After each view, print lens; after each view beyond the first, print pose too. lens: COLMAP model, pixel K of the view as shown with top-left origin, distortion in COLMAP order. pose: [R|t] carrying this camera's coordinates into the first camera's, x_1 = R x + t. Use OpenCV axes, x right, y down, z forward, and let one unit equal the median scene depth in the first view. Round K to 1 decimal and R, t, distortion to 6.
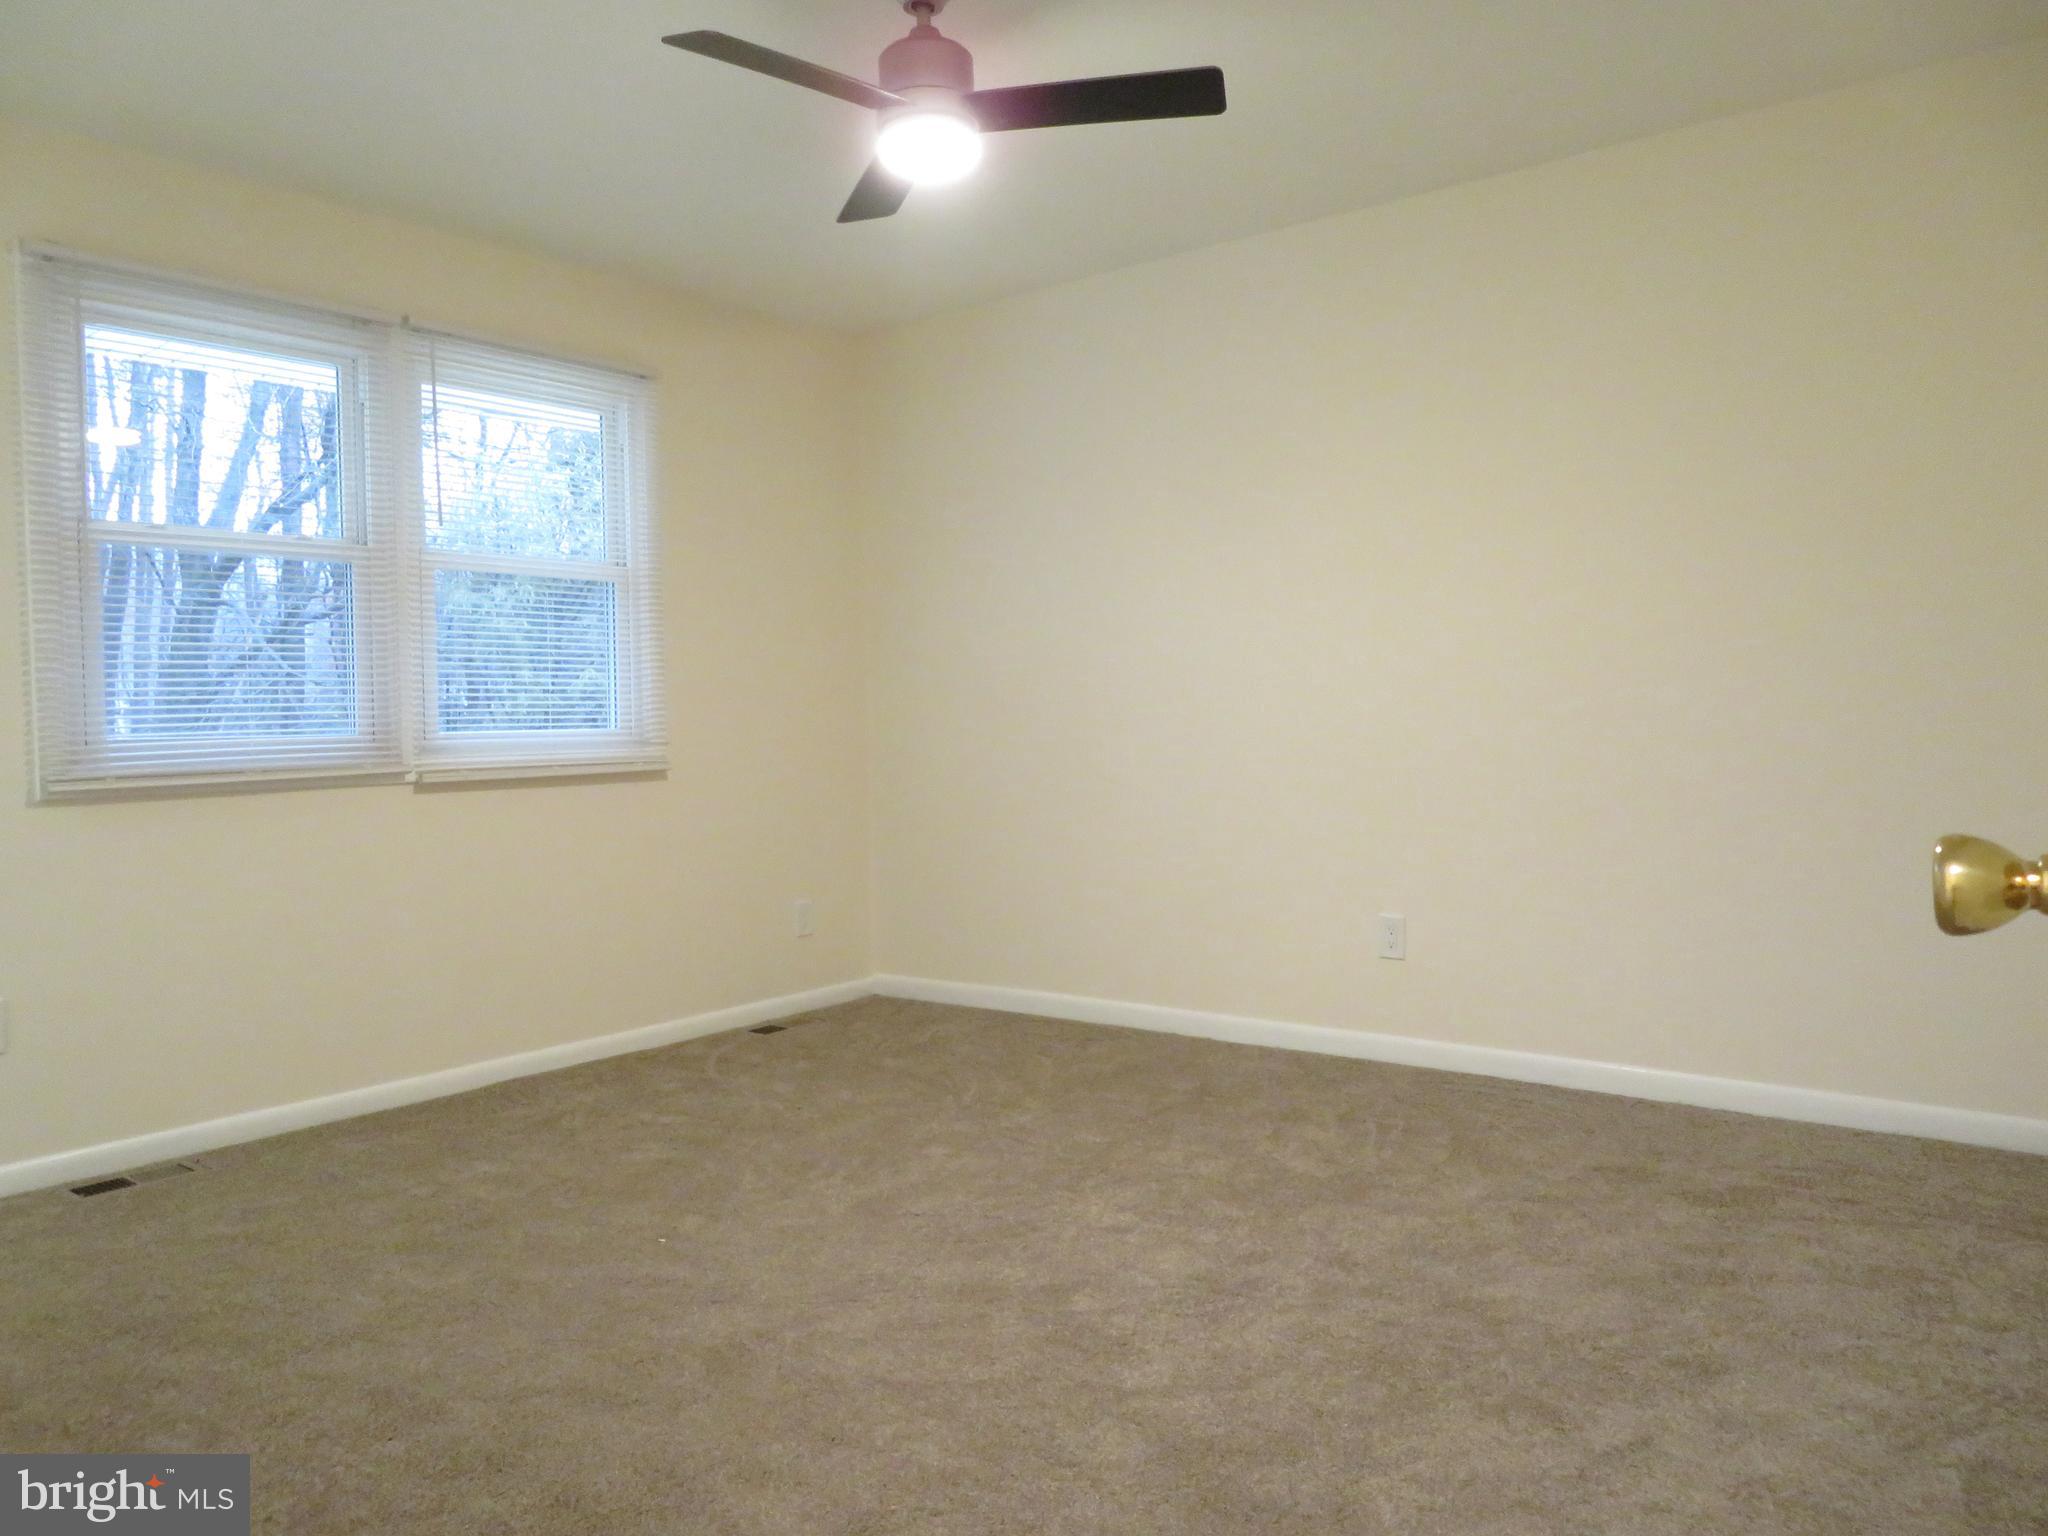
lens RADIAL K [[1461.6, 0, 1015.0], [0, 1461.6, 763.5], [0, 0, 1]] dist [-0.017856, 0.012173]
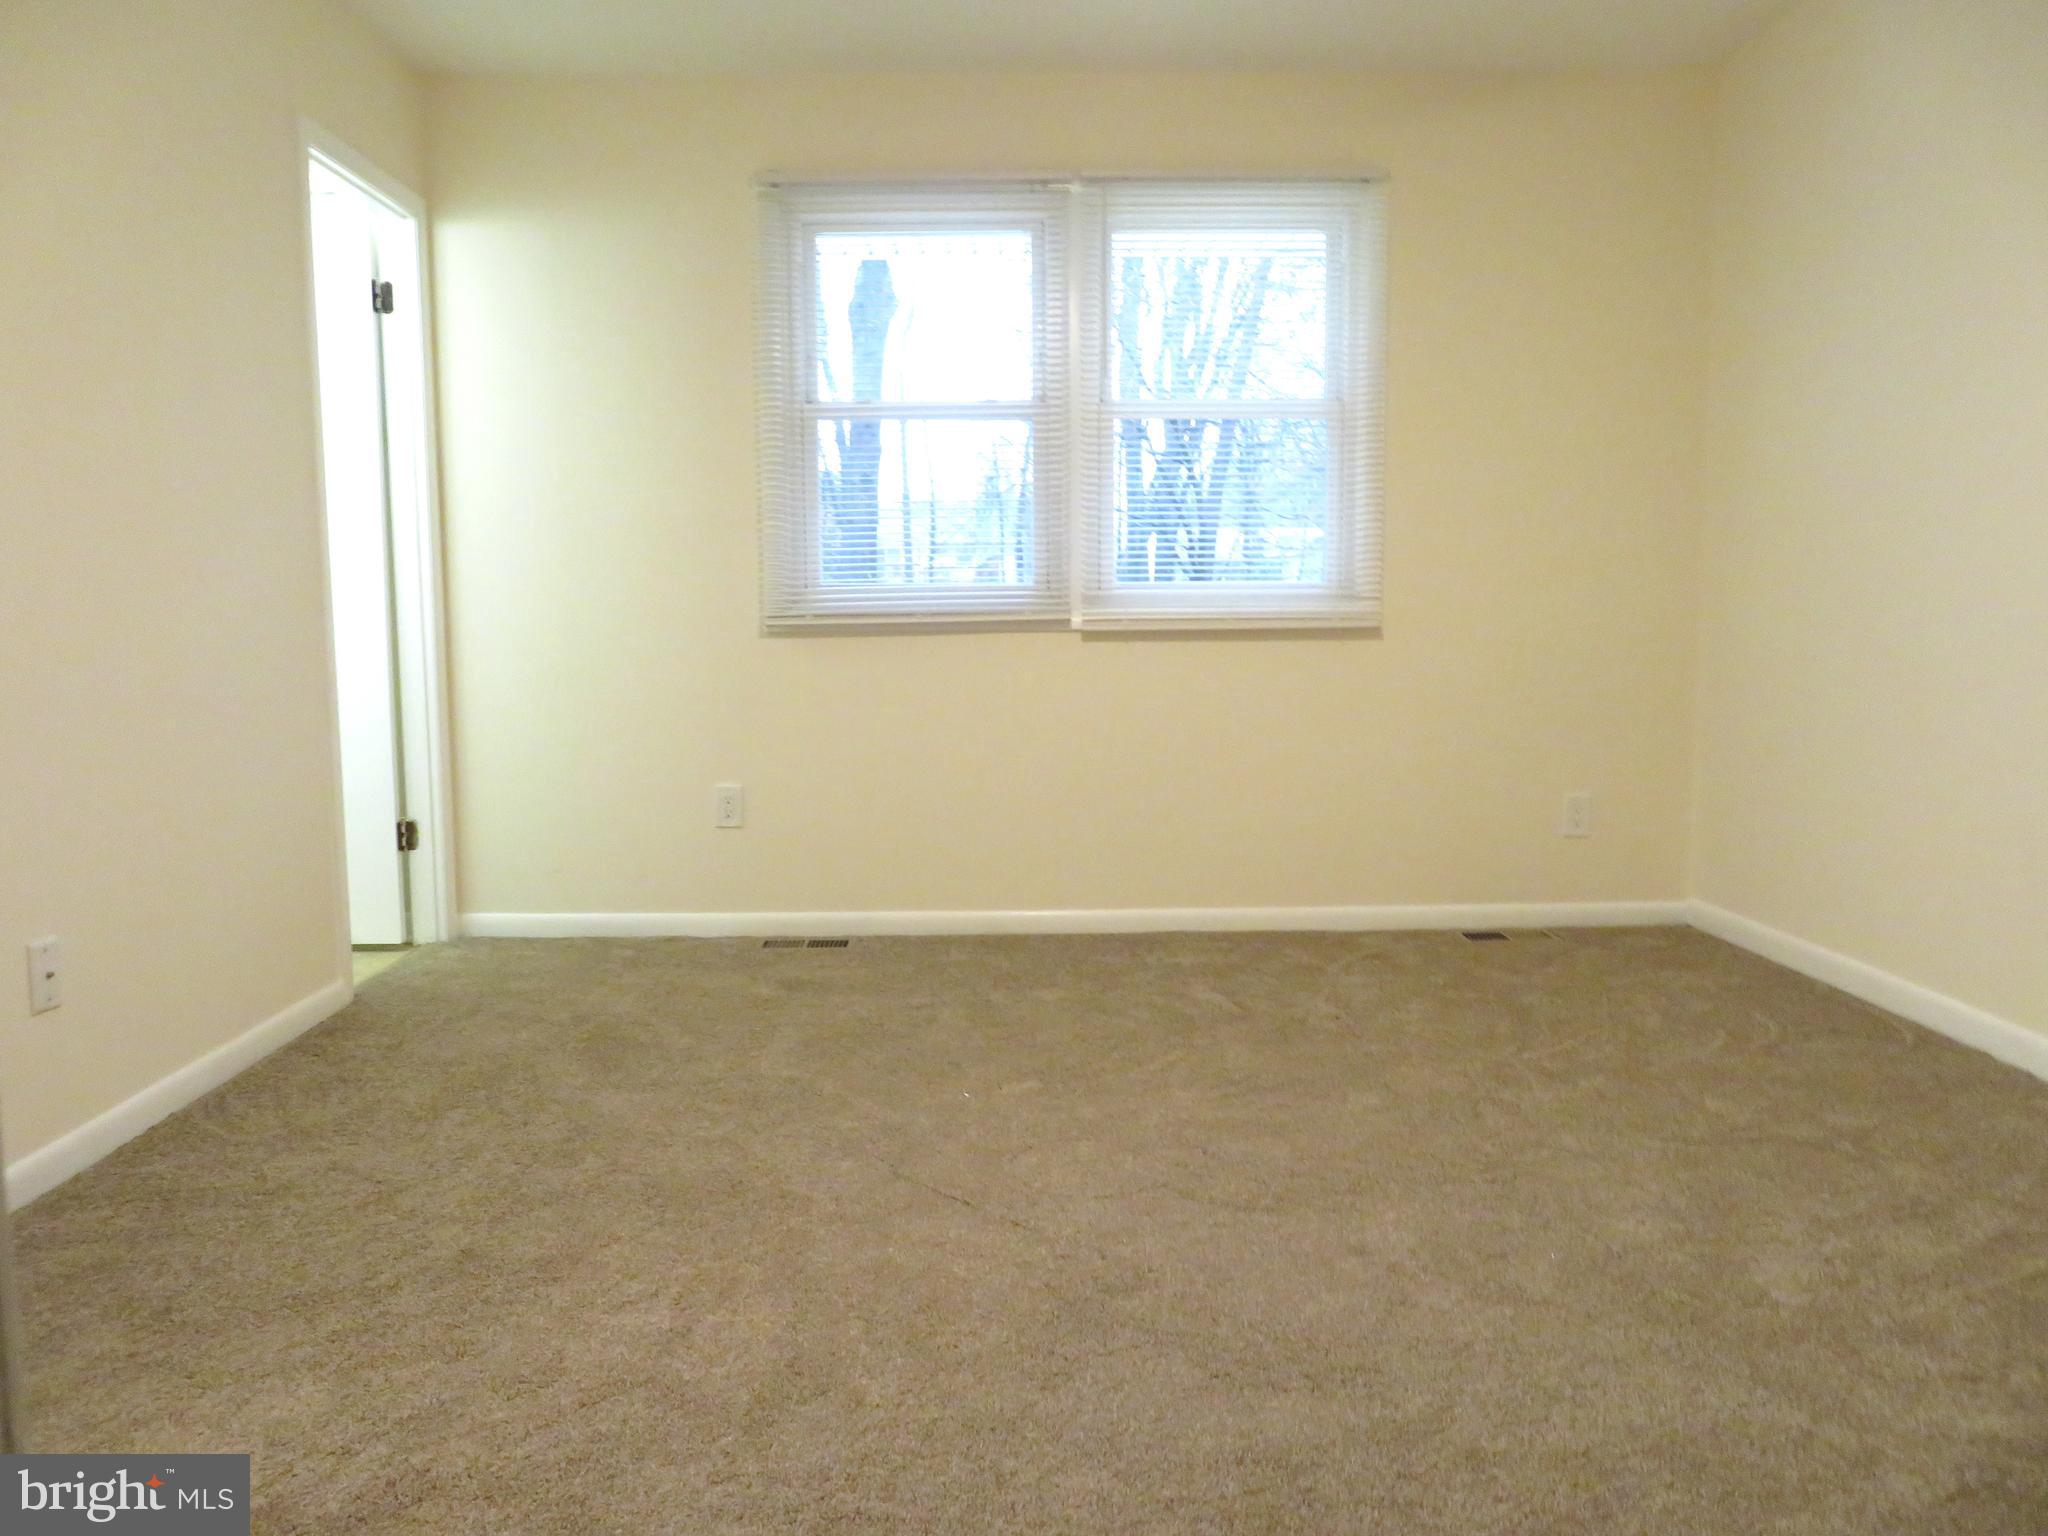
lens RADIAL K [[1461.6, 0, 1015.0], [0, 1461.6, 763.5], [0, 0, 1]] dist [-0.017856, 0.012173]
pose [[0.634138, 0.094498, -0.767424, 0.400593], [-0.029512, 0.994739, 0.098102, 0.007451], [0.772657, -0.039562, 0.633590, 0.327885]]
